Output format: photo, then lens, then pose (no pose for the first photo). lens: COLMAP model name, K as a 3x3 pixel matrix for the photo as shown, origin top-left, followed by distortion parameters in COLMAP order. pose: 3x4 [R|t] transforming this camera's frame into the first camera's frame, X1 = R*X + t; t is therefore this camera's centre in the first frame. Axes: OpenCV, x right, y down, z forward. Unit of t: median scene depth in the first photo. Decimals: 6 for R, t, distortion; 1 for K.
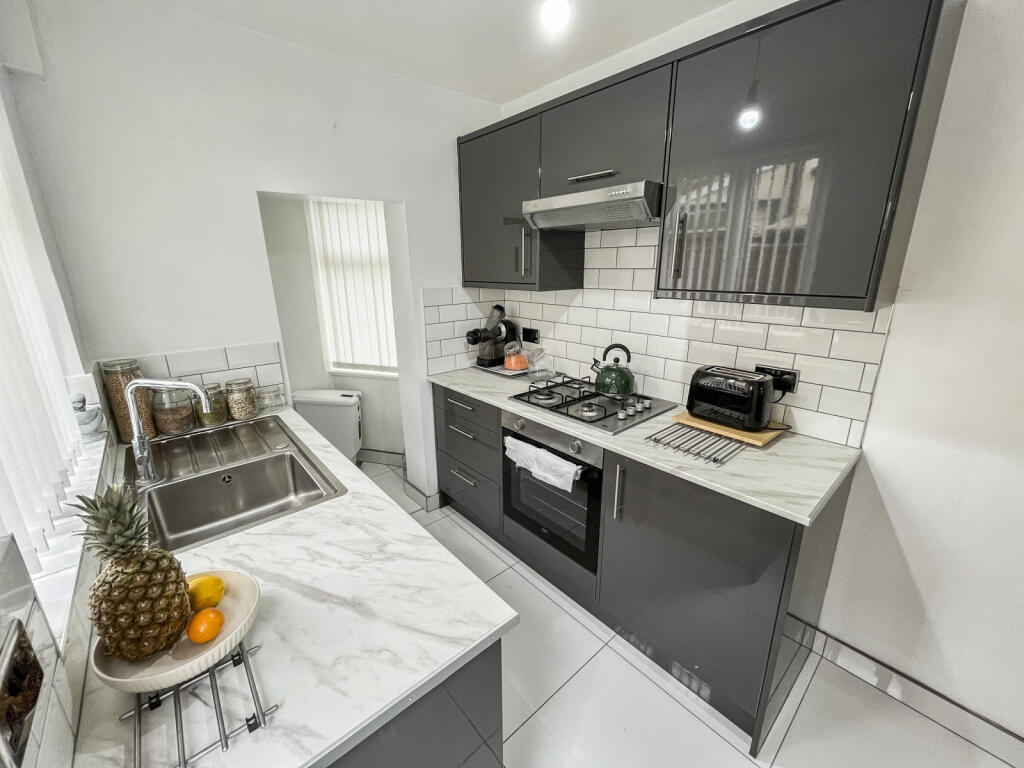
lens RADIAL K [[415.4, 0, 507.4], [0, 415.4, 384.7], [0, 0, 1]] dist [-0.003849, 0.000675]
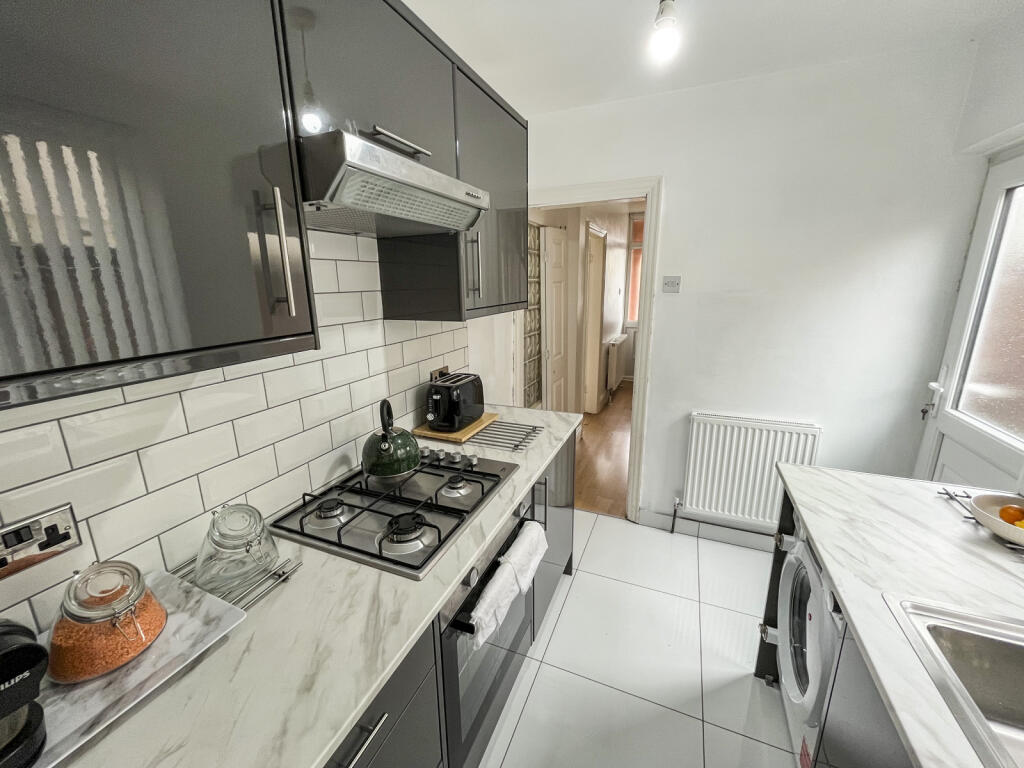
lens RADIAL K [[415.4, 0, 503.5], [0, 415.4, 379.7], [0, 0, 1]] dist [-0.003849, 0.000675]
pose [[-0.429029, -0.201250, 0.880587, -0.676979], [0.272763, 0.900494, 0.338691, -0.504087], [-0.861124, 0.385500, -0.331444, 1.688855]]
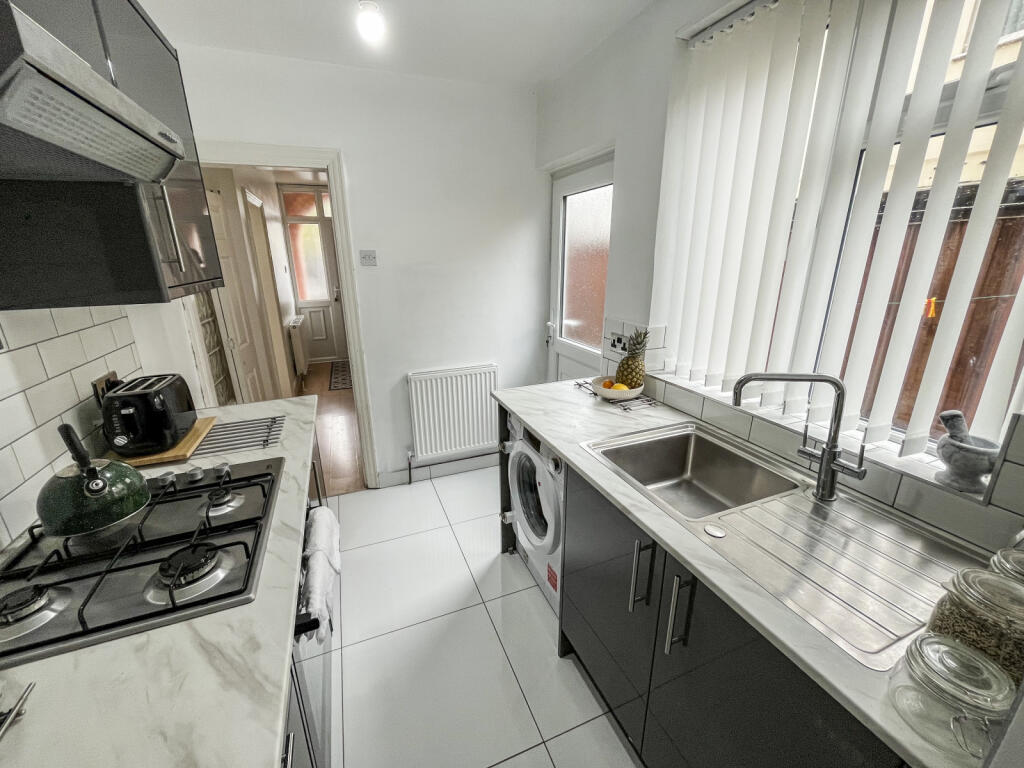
lens RADIAL K [[415.4, 0, 507.5], [0, 415.4, 380.6], [0, 0, 1]] dist [-0.003849, 0.000675]
pose [[-0.944725, -0.080945, 0.317716, -0.564528], [0.108246, 0.837703, 0.535292, -0.550508], [-0.309481, 0.540095, -0.782636, 1.918273]]
